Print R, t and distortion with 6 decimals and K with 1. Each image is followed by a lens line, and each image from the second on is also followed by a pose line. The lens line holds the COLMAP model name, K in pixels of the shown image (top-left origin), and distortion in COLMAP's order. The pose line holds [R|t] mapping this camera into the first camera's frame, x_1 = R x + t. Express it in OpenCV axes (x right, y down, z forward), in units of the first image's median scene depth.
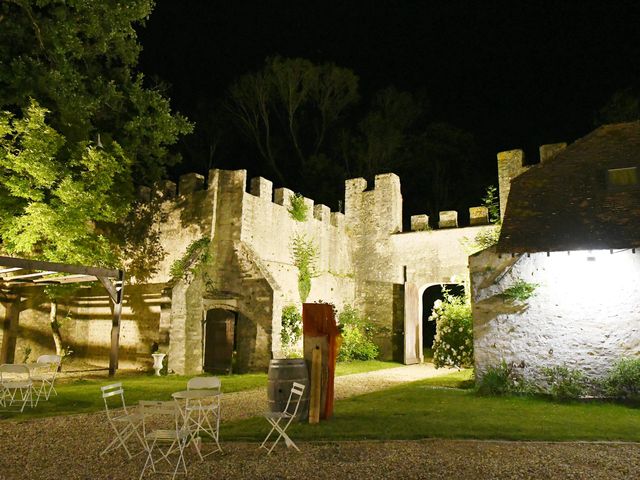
lens RADIAL K [[491.1, 0, 320.0], [0, 491.1, 240.0], [0, 0, 1]] dist [0.001396, -0.006116]
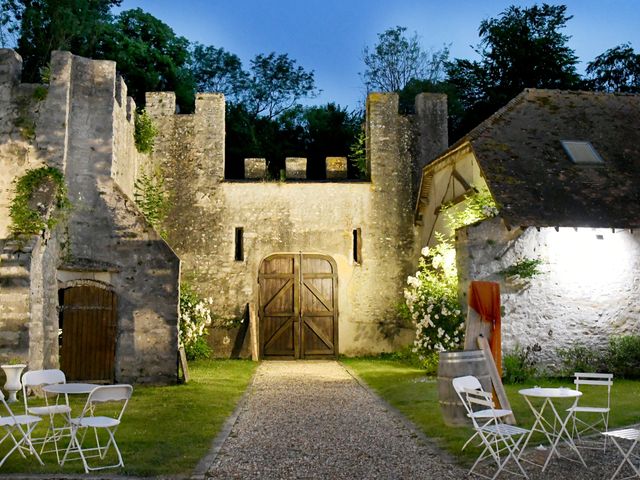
lens RADIAL K [[727.4, 0, 320.0], [0, 727.4, 240.0], [0, 0, 1]] dist [0.002663, -0.002581]
pose [[0.807273, 0.039327, 0.588866, -0.480824], [-0.083120, 0.995408, 0.047471, 0.014020], [-0.584295, -0.087268, 0.806835, 0.100490]]
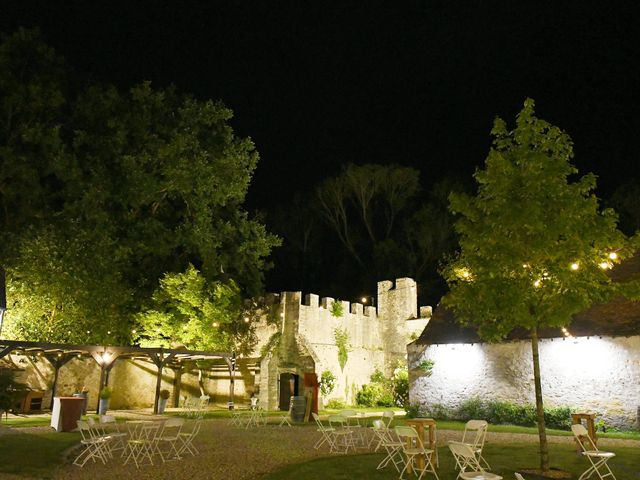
lens RADIAL K [[491.1, 0, 320.0], [0, 491.1, 240.0], [0, 0, 1]] dist [0.001396, -0.006116]
pose [[0.975349, -0.059531, -0.212484, 0.303525], [0.034916, 0.992426, -0.117774, -0.118723], [0.217886, 0.107452, 0.970041, -0.714040]]
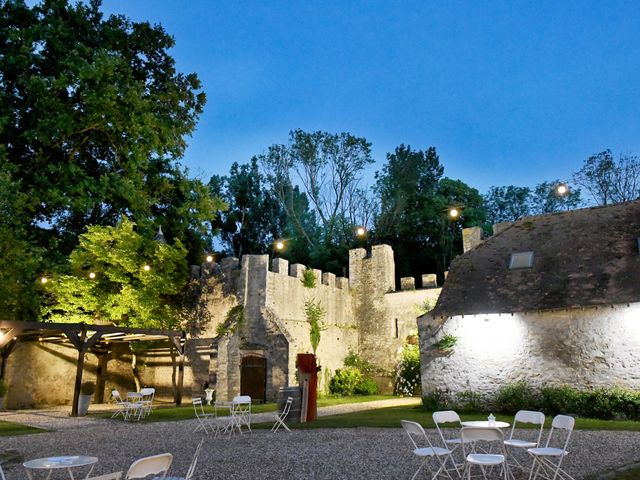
lens RADIAL K [[491.1, 0, 320.0], [0, 491.1, 240.0], [0, 0, 1]] dist [0.001396, -0.006116]
pose [[0.997470, -0.034092, -0.062379, 0.084812], [0.028622, 0.995834, -0.086582, -0.060436], [0.065071, 0.084577, 0.994290, -0.383735]]
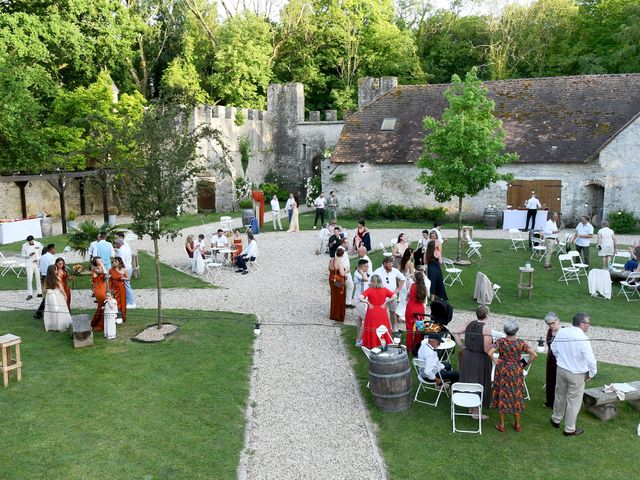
lens RADIAL K [[596.6, 0, 320.0], [0, 596.6, 240.0], [0, 0, 1]] dist [-0.002910, -0.003450]
pose [[0.991858, -0.043534, 0.119676, -0.039084], [0.001707, 0.944215, 0.329327, -0.405322], [-0.127337, -0.326441, 0.936601, -1.313305]]
